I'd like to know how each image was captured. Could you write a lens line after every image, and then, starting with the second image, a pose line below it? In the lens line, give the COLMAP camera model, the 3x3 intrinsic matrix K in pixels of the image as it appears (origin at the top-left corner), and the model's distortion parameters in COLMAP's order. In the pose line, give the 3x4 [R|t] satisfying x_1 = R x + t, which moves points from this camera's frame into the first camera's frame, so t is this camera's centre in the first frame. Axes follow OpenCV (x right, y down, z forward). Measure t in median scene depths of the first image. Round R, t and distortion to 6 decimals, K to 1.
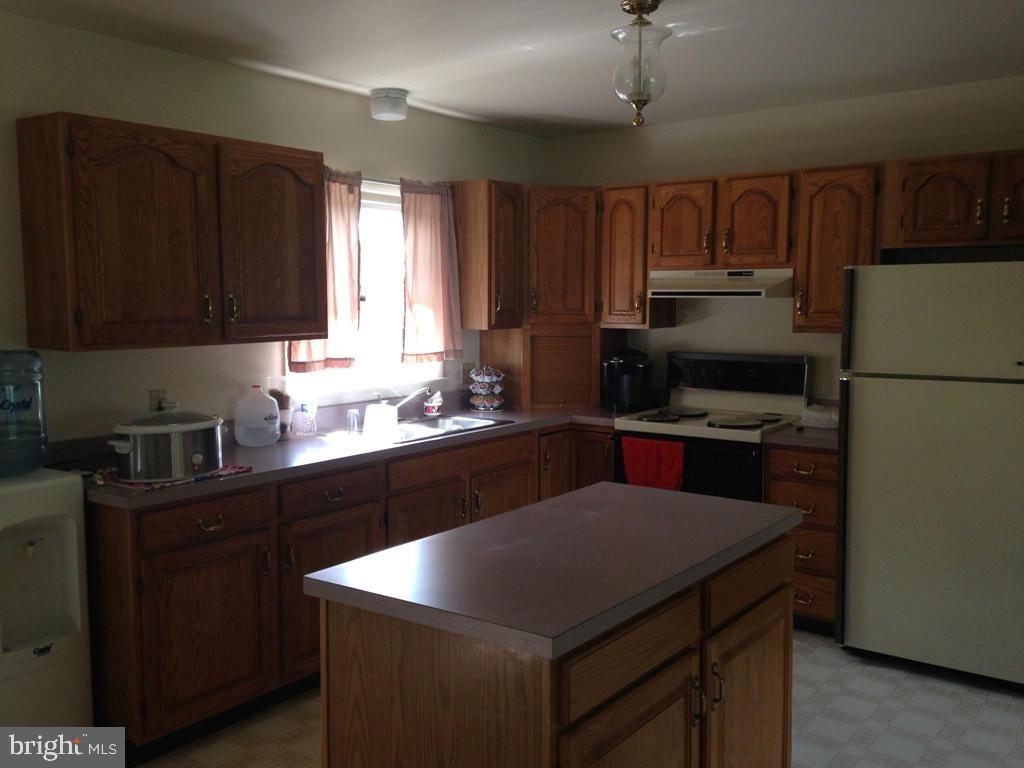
lens RADIAL K [[937.6, 0, 508.2], [0, 937.6, 387.7], [0, 0, 1]] dist [0.097184, 0.000000]
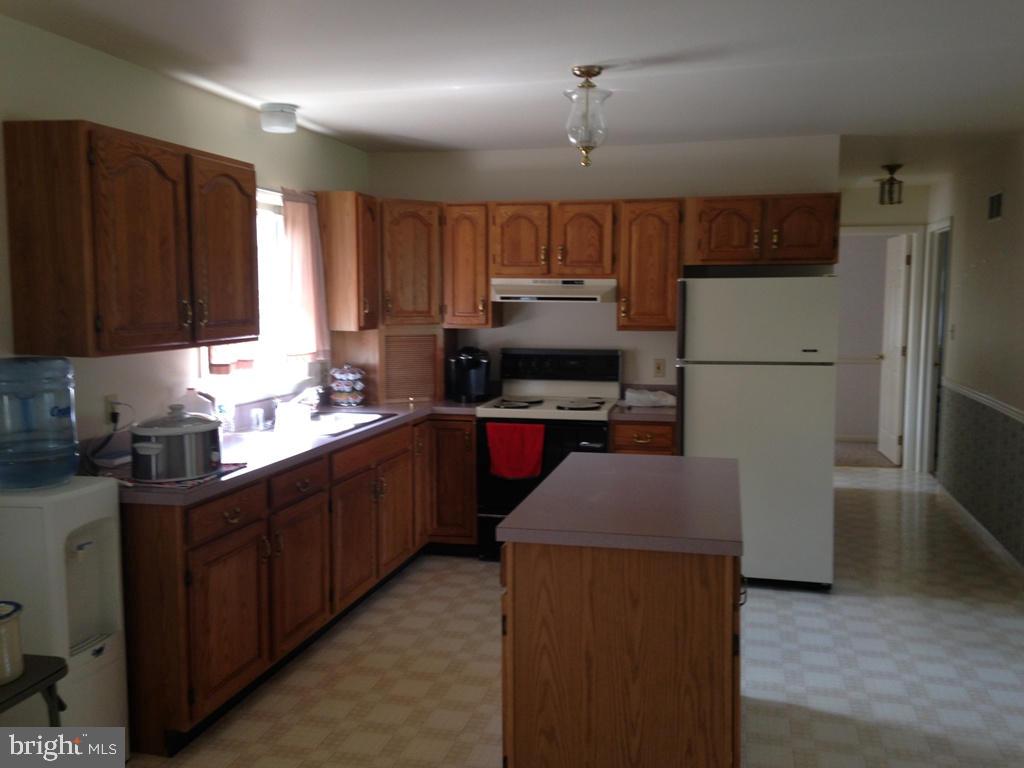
lens RADIAL K [[937.6, 0, 522.9], [0, 937.6, 389.0], [0, 0, 1]] dist [0.097184, 0.000000]
pose [[0.914312, -0.037633, 0.403259, -0.326535], [0.036719, 0.999276, 0.010002, 0.001270], [-0.403343, 0.005662, 0.915031, -0.076668]]
